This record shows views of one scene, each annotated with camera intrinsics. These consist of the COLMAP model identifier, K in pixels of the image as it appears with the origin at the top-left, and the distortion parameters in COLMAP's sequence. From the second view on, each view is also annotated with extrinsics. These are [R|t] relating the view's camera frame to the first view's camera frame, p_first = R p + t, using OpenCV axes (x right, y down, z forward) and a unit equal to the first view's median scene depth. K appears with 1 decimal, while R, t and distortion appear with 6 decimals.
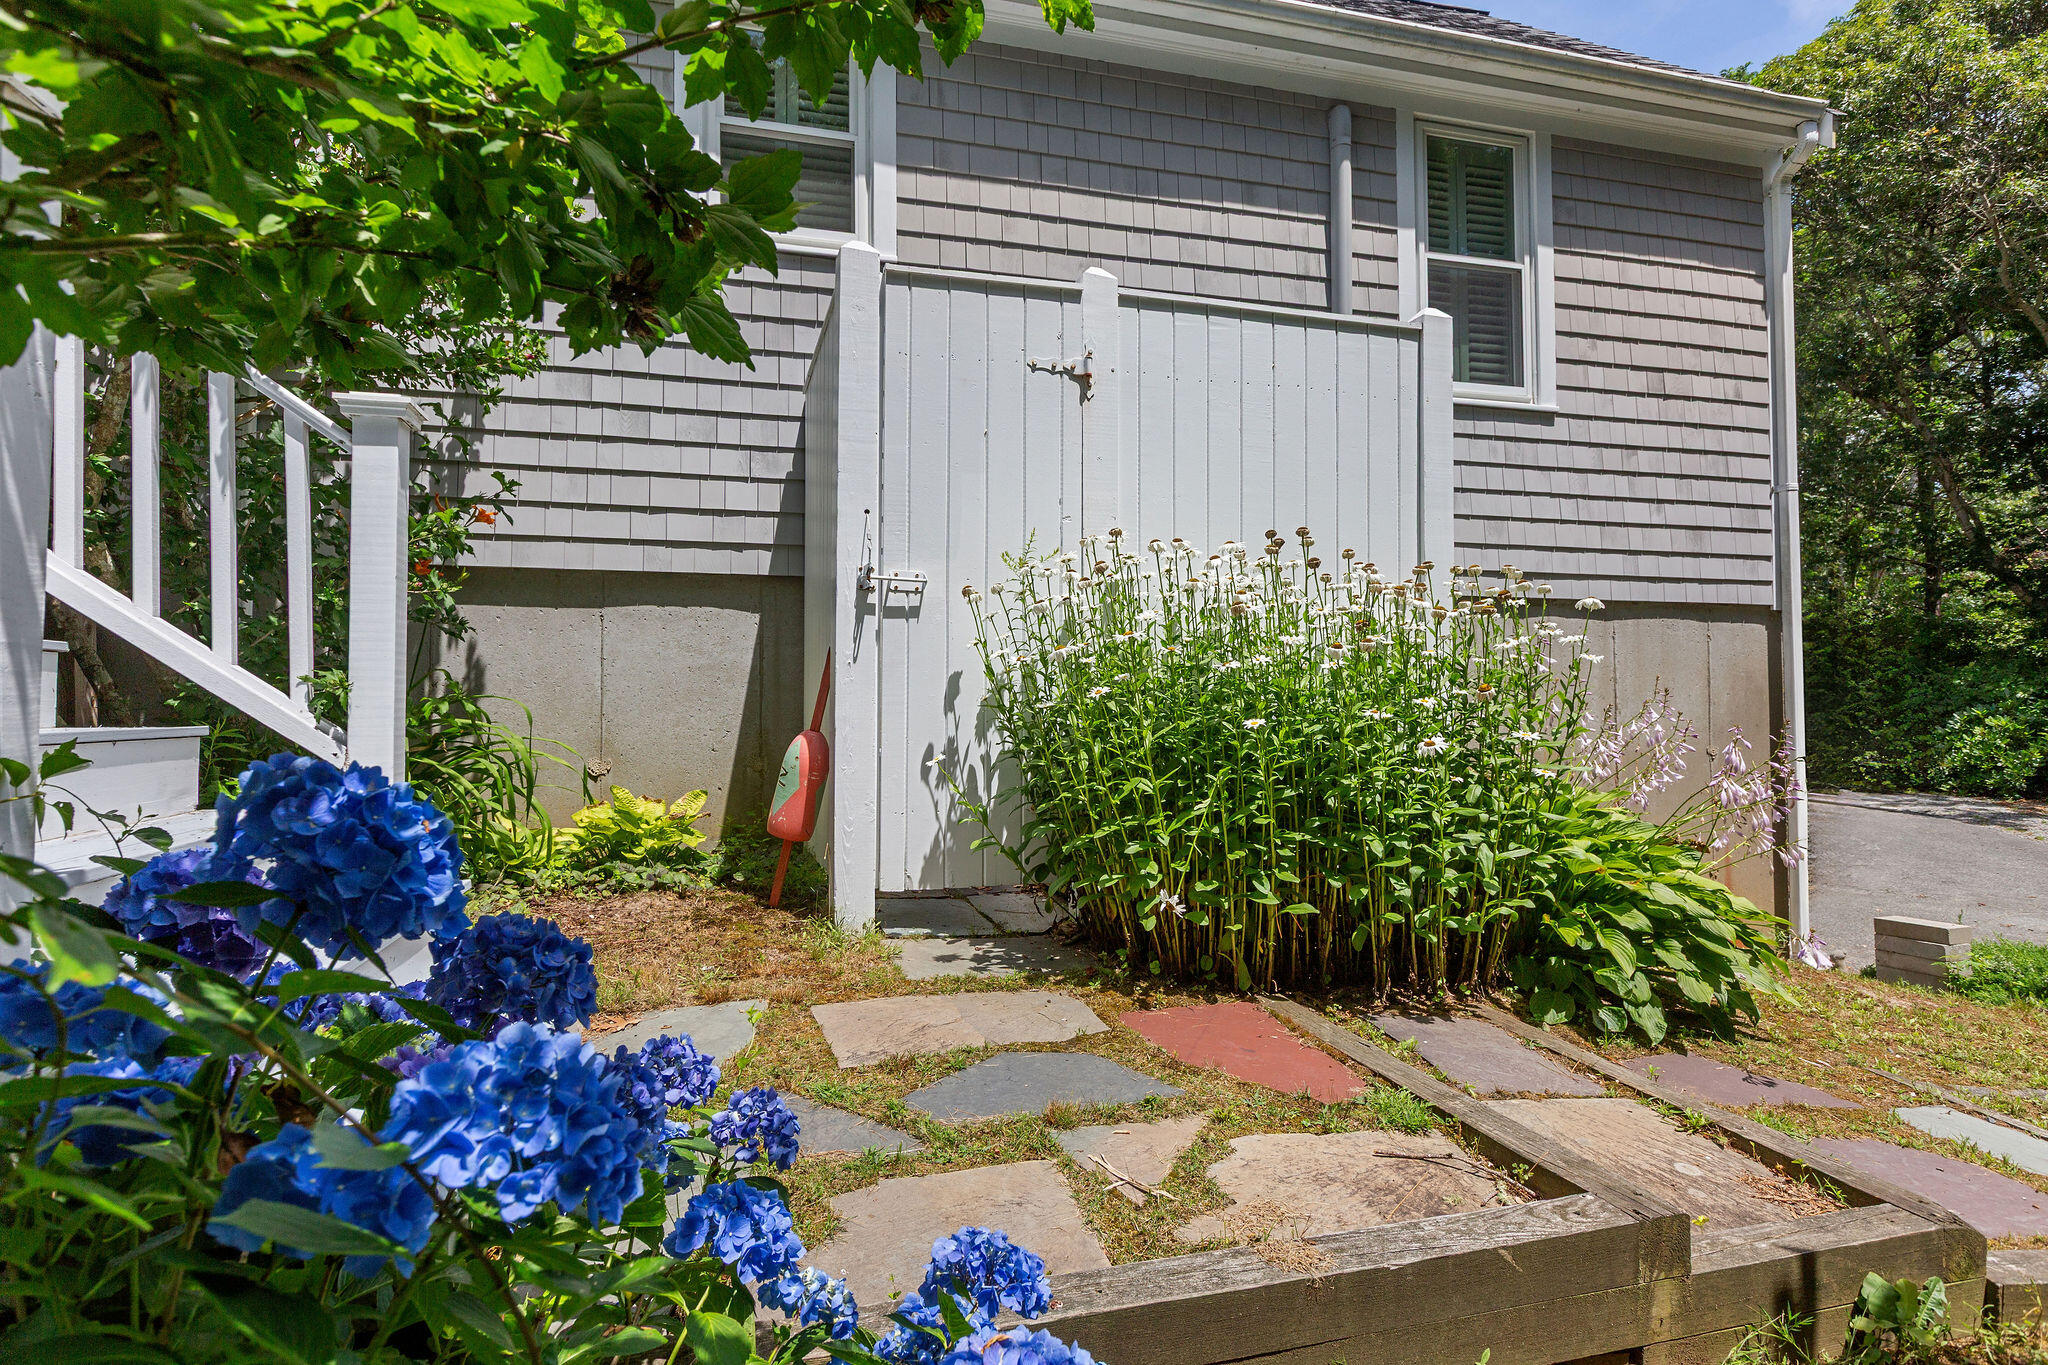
lens RADIAL K [[1046.8, 0, 1019.0], [0, 1046.8, 681.4], [0, 0, 1]] dist [0.000395, -0.000094]
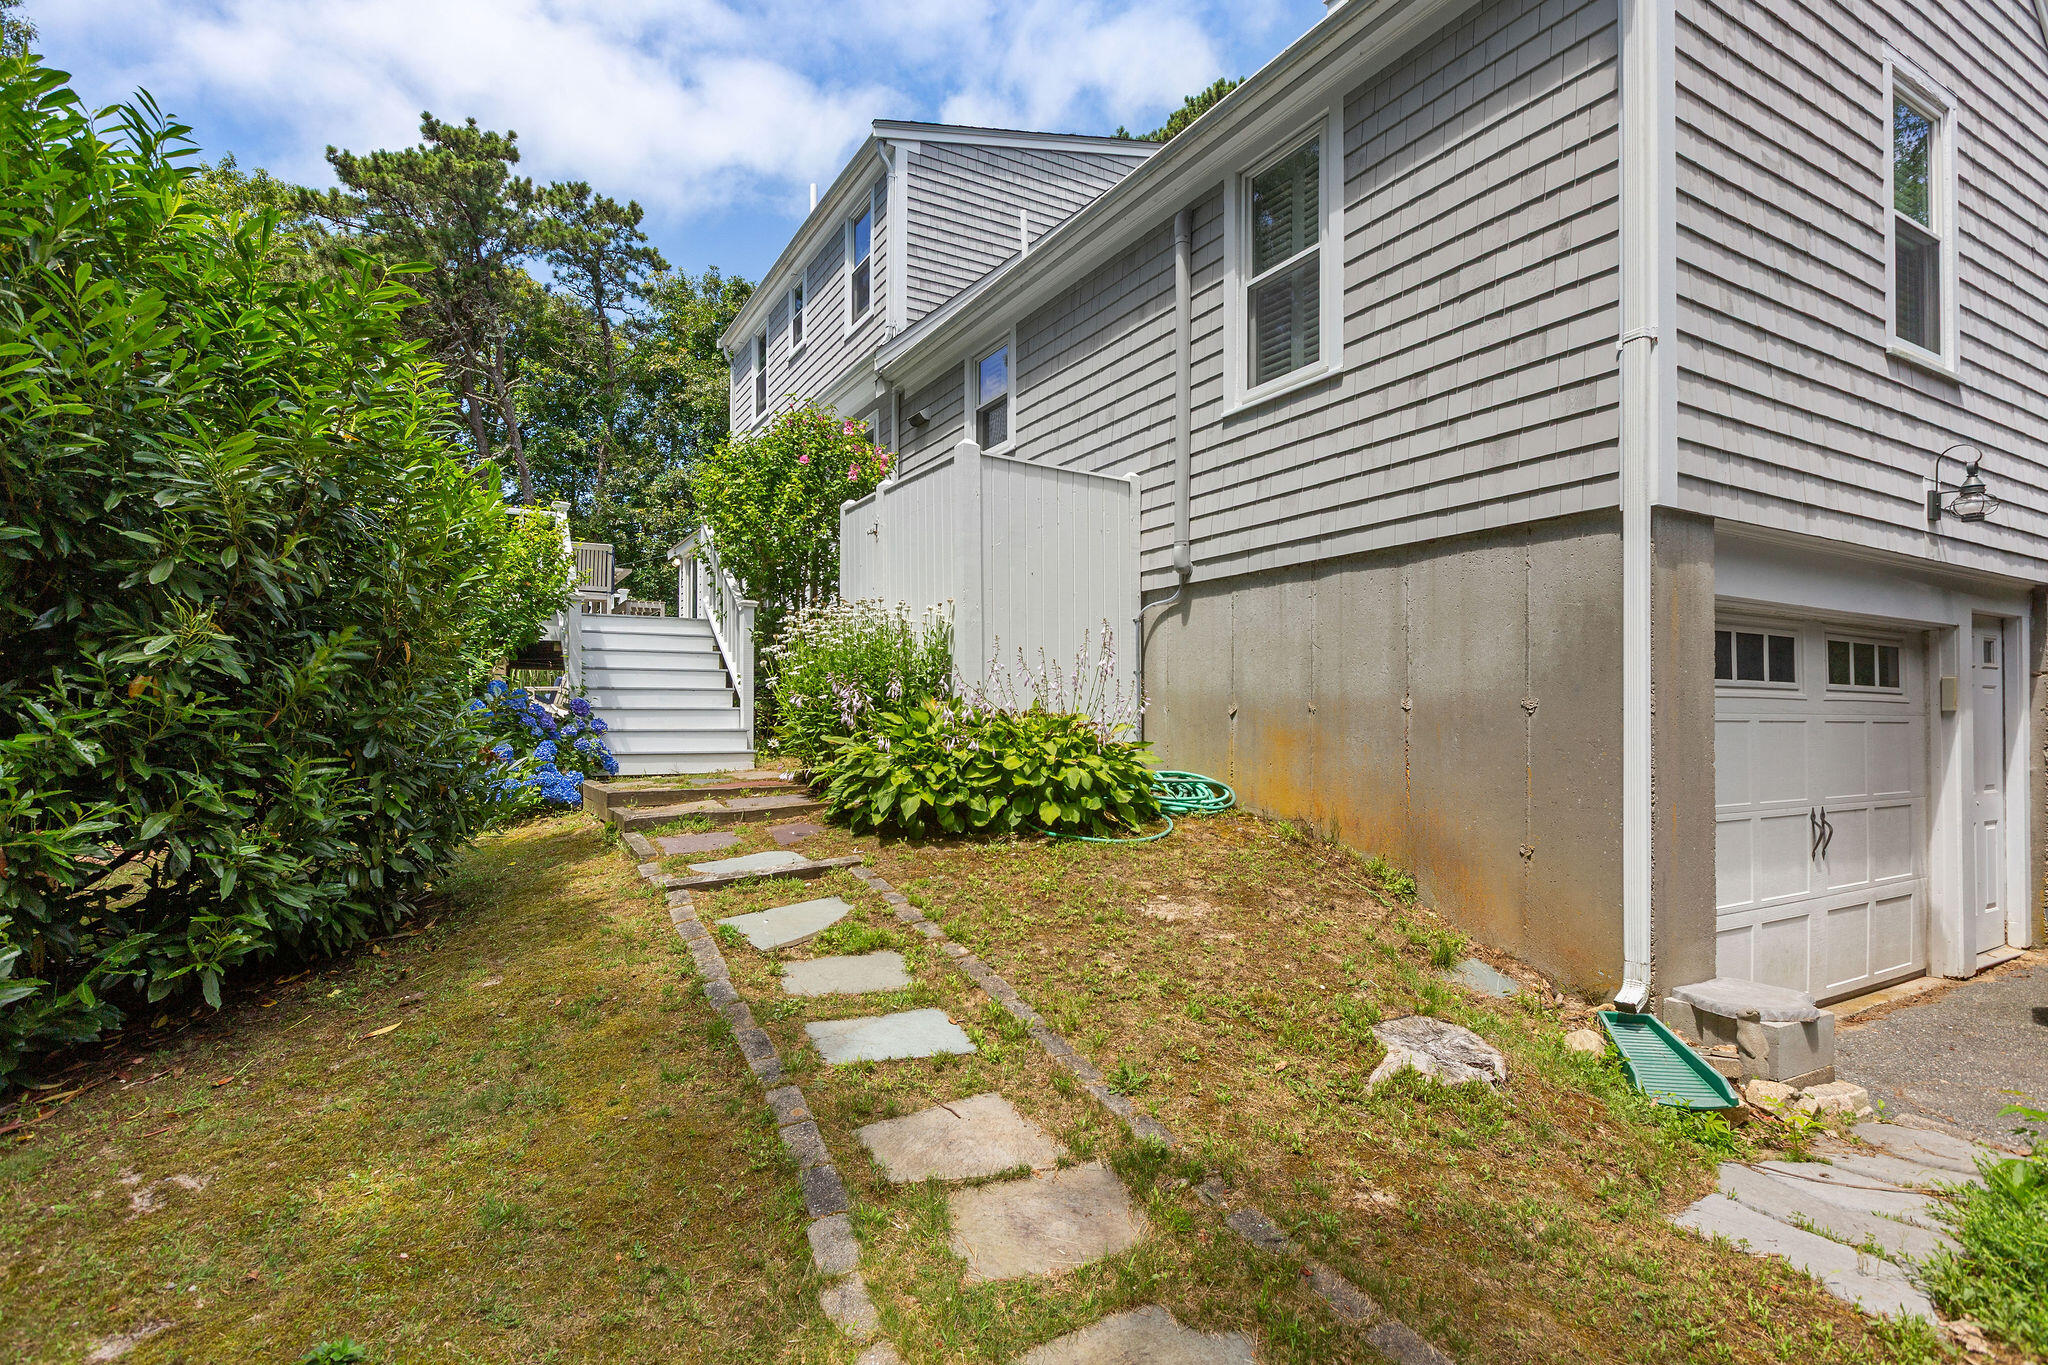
lens RADIAL K [[1004.7, 0, 1018.5], [0, 1004.7, 719.7], [0, 0, 1]] dist [0.004335, 0.000771]
pose [[0.262040, 0.000448, -0.965057, 1.372896], [0.019840, 0.999786, 0.005851, 0.069017], [0.964853, -0.020680, 0.261975, 0.432239]]
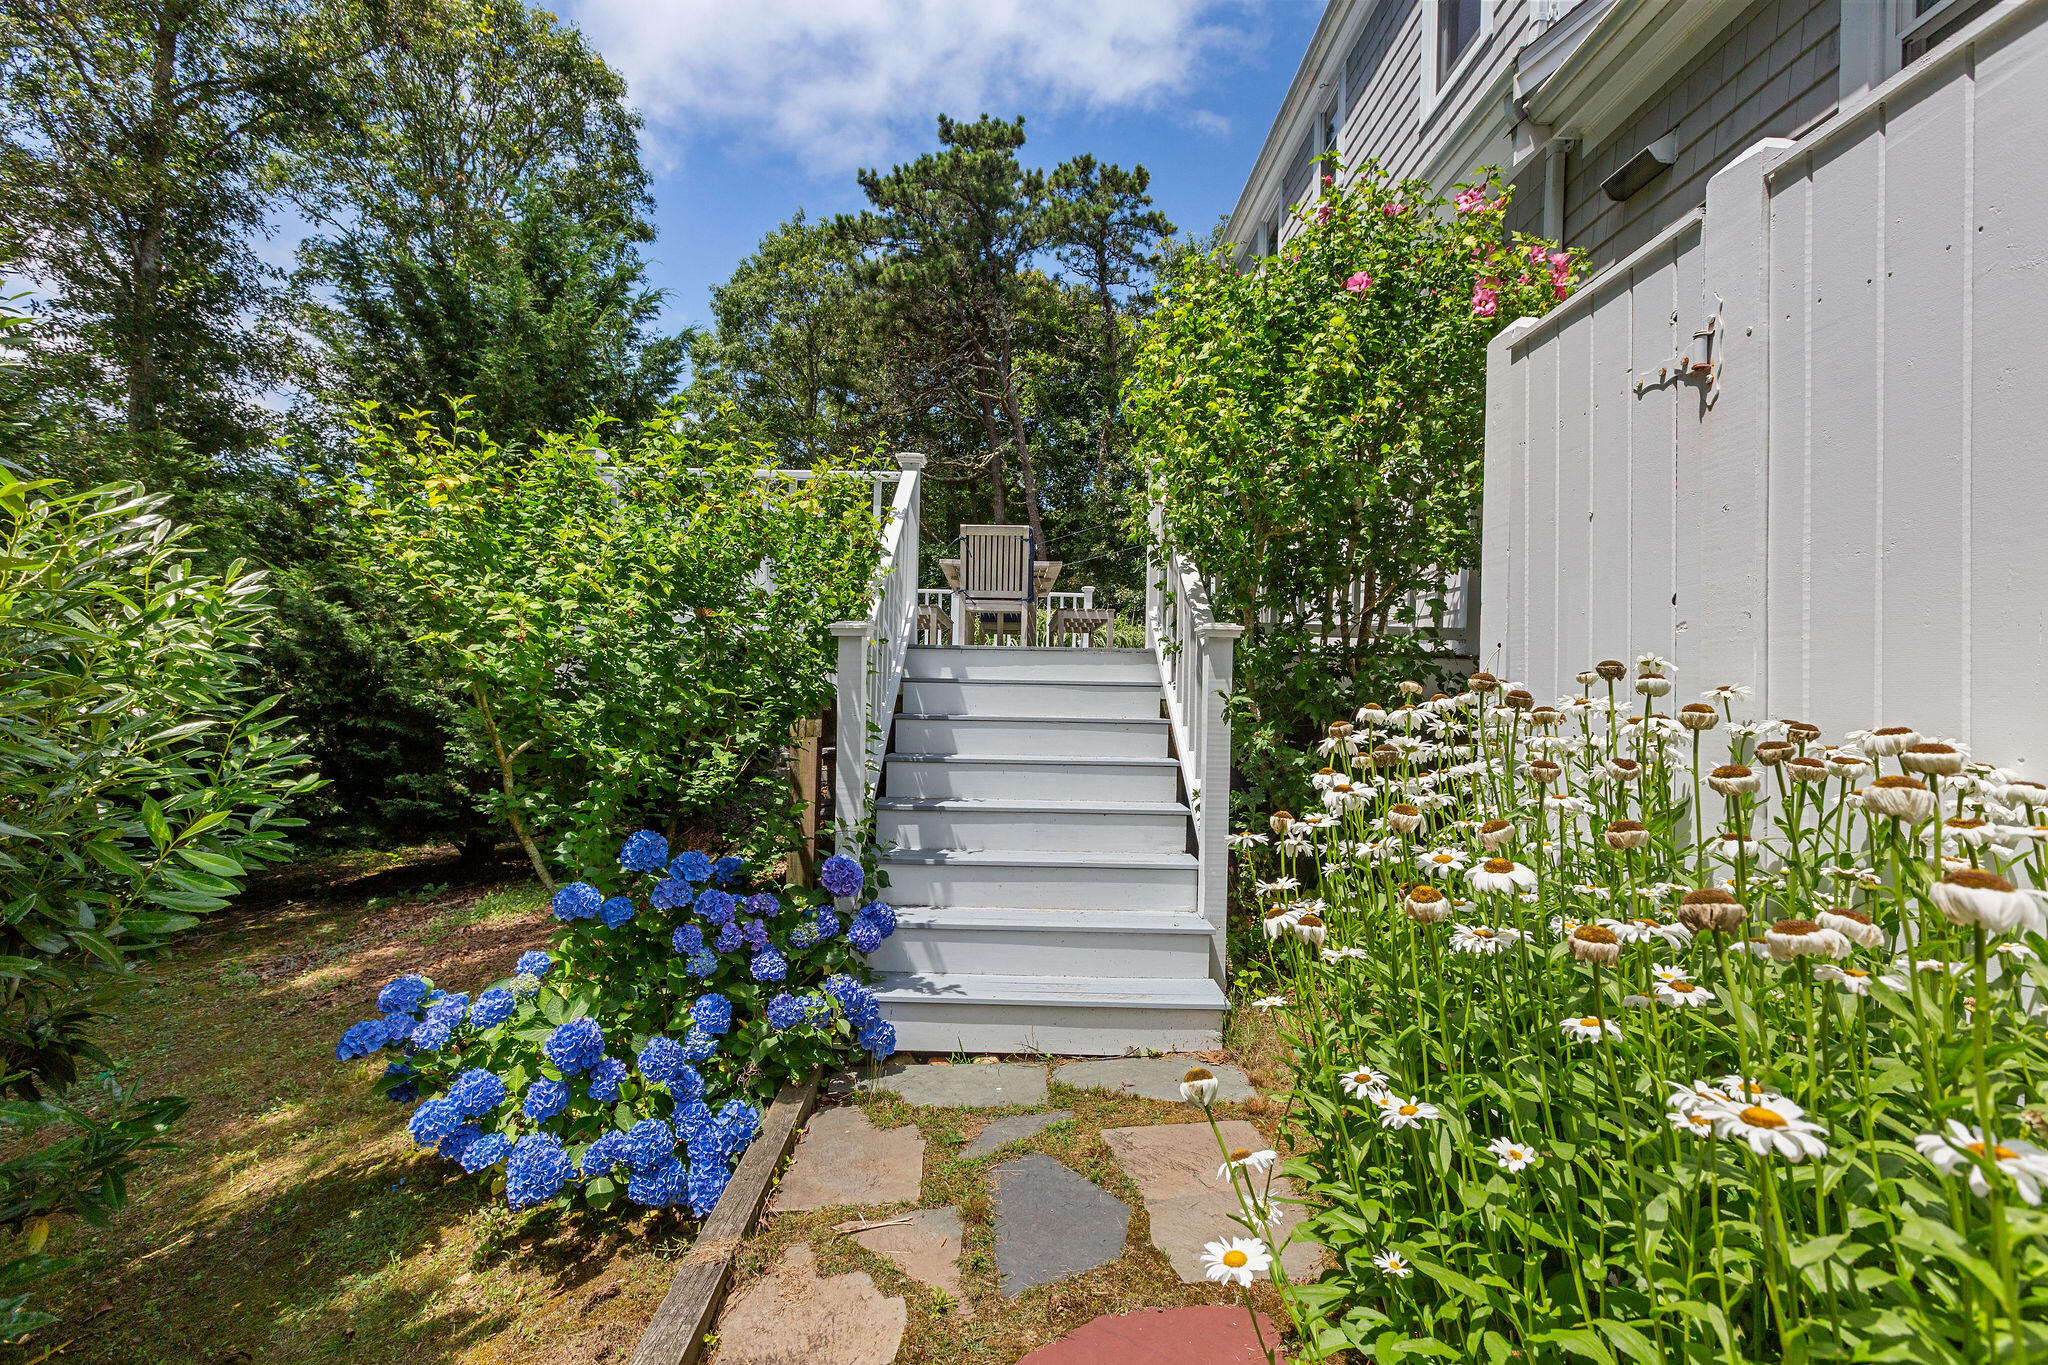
lens RADIAL K [[914.8, 0, 1013.9], [0, 914.8, 680.3], [0, 0, 1]] dist [0.004800, 0.000303]
pose [[-0.256533, -0.009309, -0.966491, 0.382231], [0.001075, 0.999950, -0.009916, -0.072560], [0.966535, -0.003582, -0.256511, 0.464485]]
